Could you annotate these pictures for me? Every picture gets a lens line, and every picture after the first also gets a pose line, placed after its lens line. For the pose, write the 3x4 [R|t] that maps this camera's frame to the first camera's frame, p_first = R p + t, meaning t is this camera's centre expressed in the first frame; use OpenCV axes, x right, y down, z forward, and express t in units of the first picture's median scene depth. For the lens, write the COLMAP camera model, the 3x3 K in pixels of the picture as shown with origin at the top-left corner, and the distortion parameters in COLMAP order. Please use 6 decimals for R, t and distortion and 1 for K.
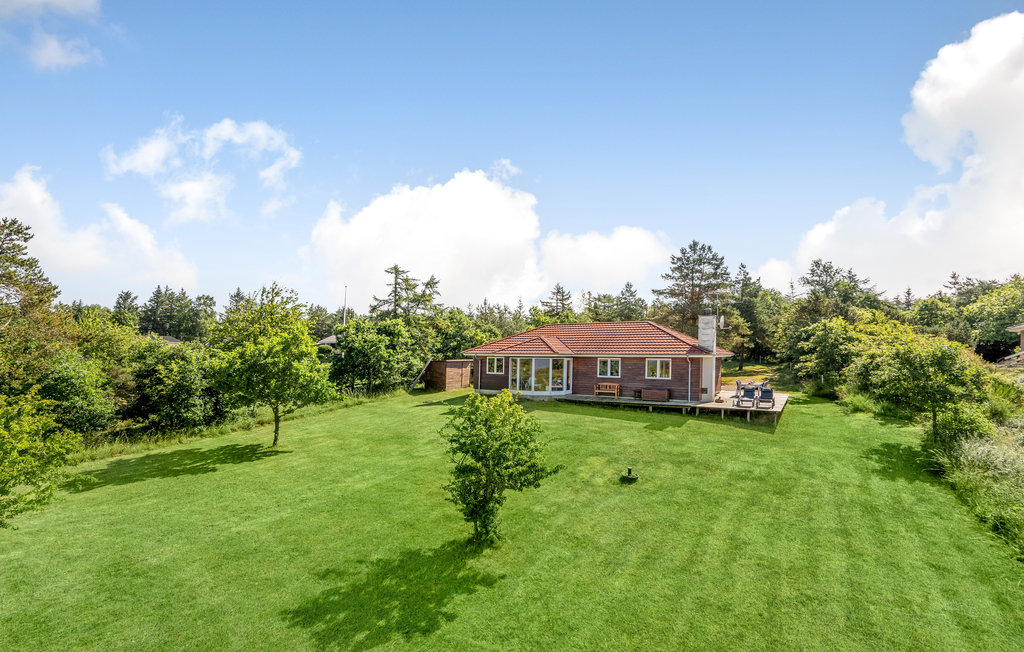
lens RADIAL K [[457.4, 0, 500.4], [0, 457.4, 370.9], [0, 0, 1]] dist [0.003984, 0.000246]
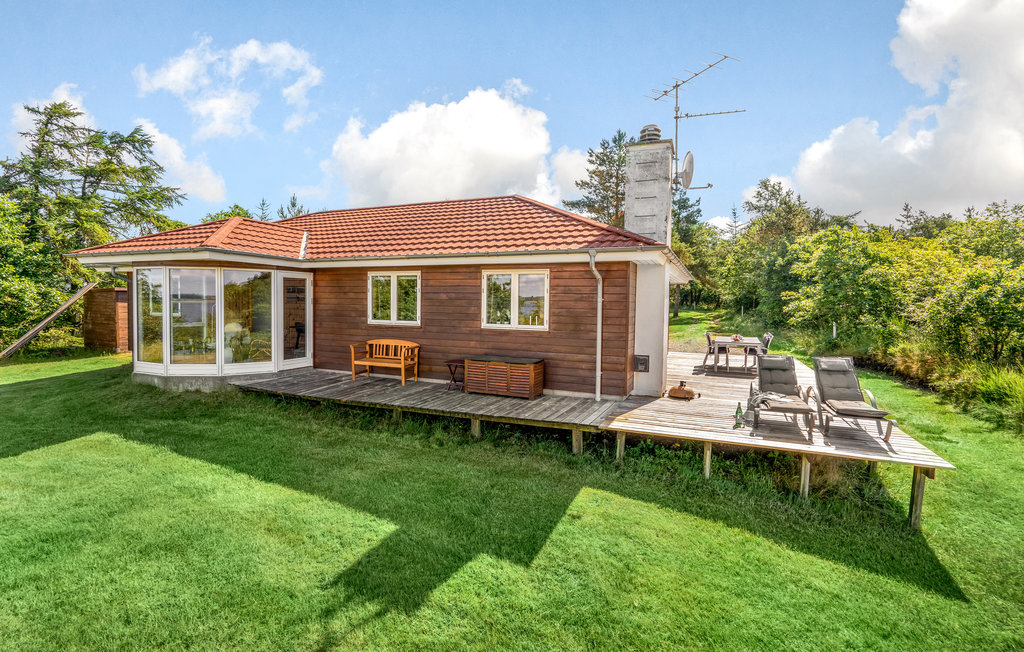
lens RADIAL K [[457.4, 0, 512.3], [0, 457.4, 321.7], [0, 0, 1]] dist [0.003984, 0.000246]
pose [[0.985974, 0.003151, 0.166868, 0.262140], [-0.003825, 0.999986, 0.003720, 0.009821], [-0.166854, -0.004306, 0.985972, 0.605205]]
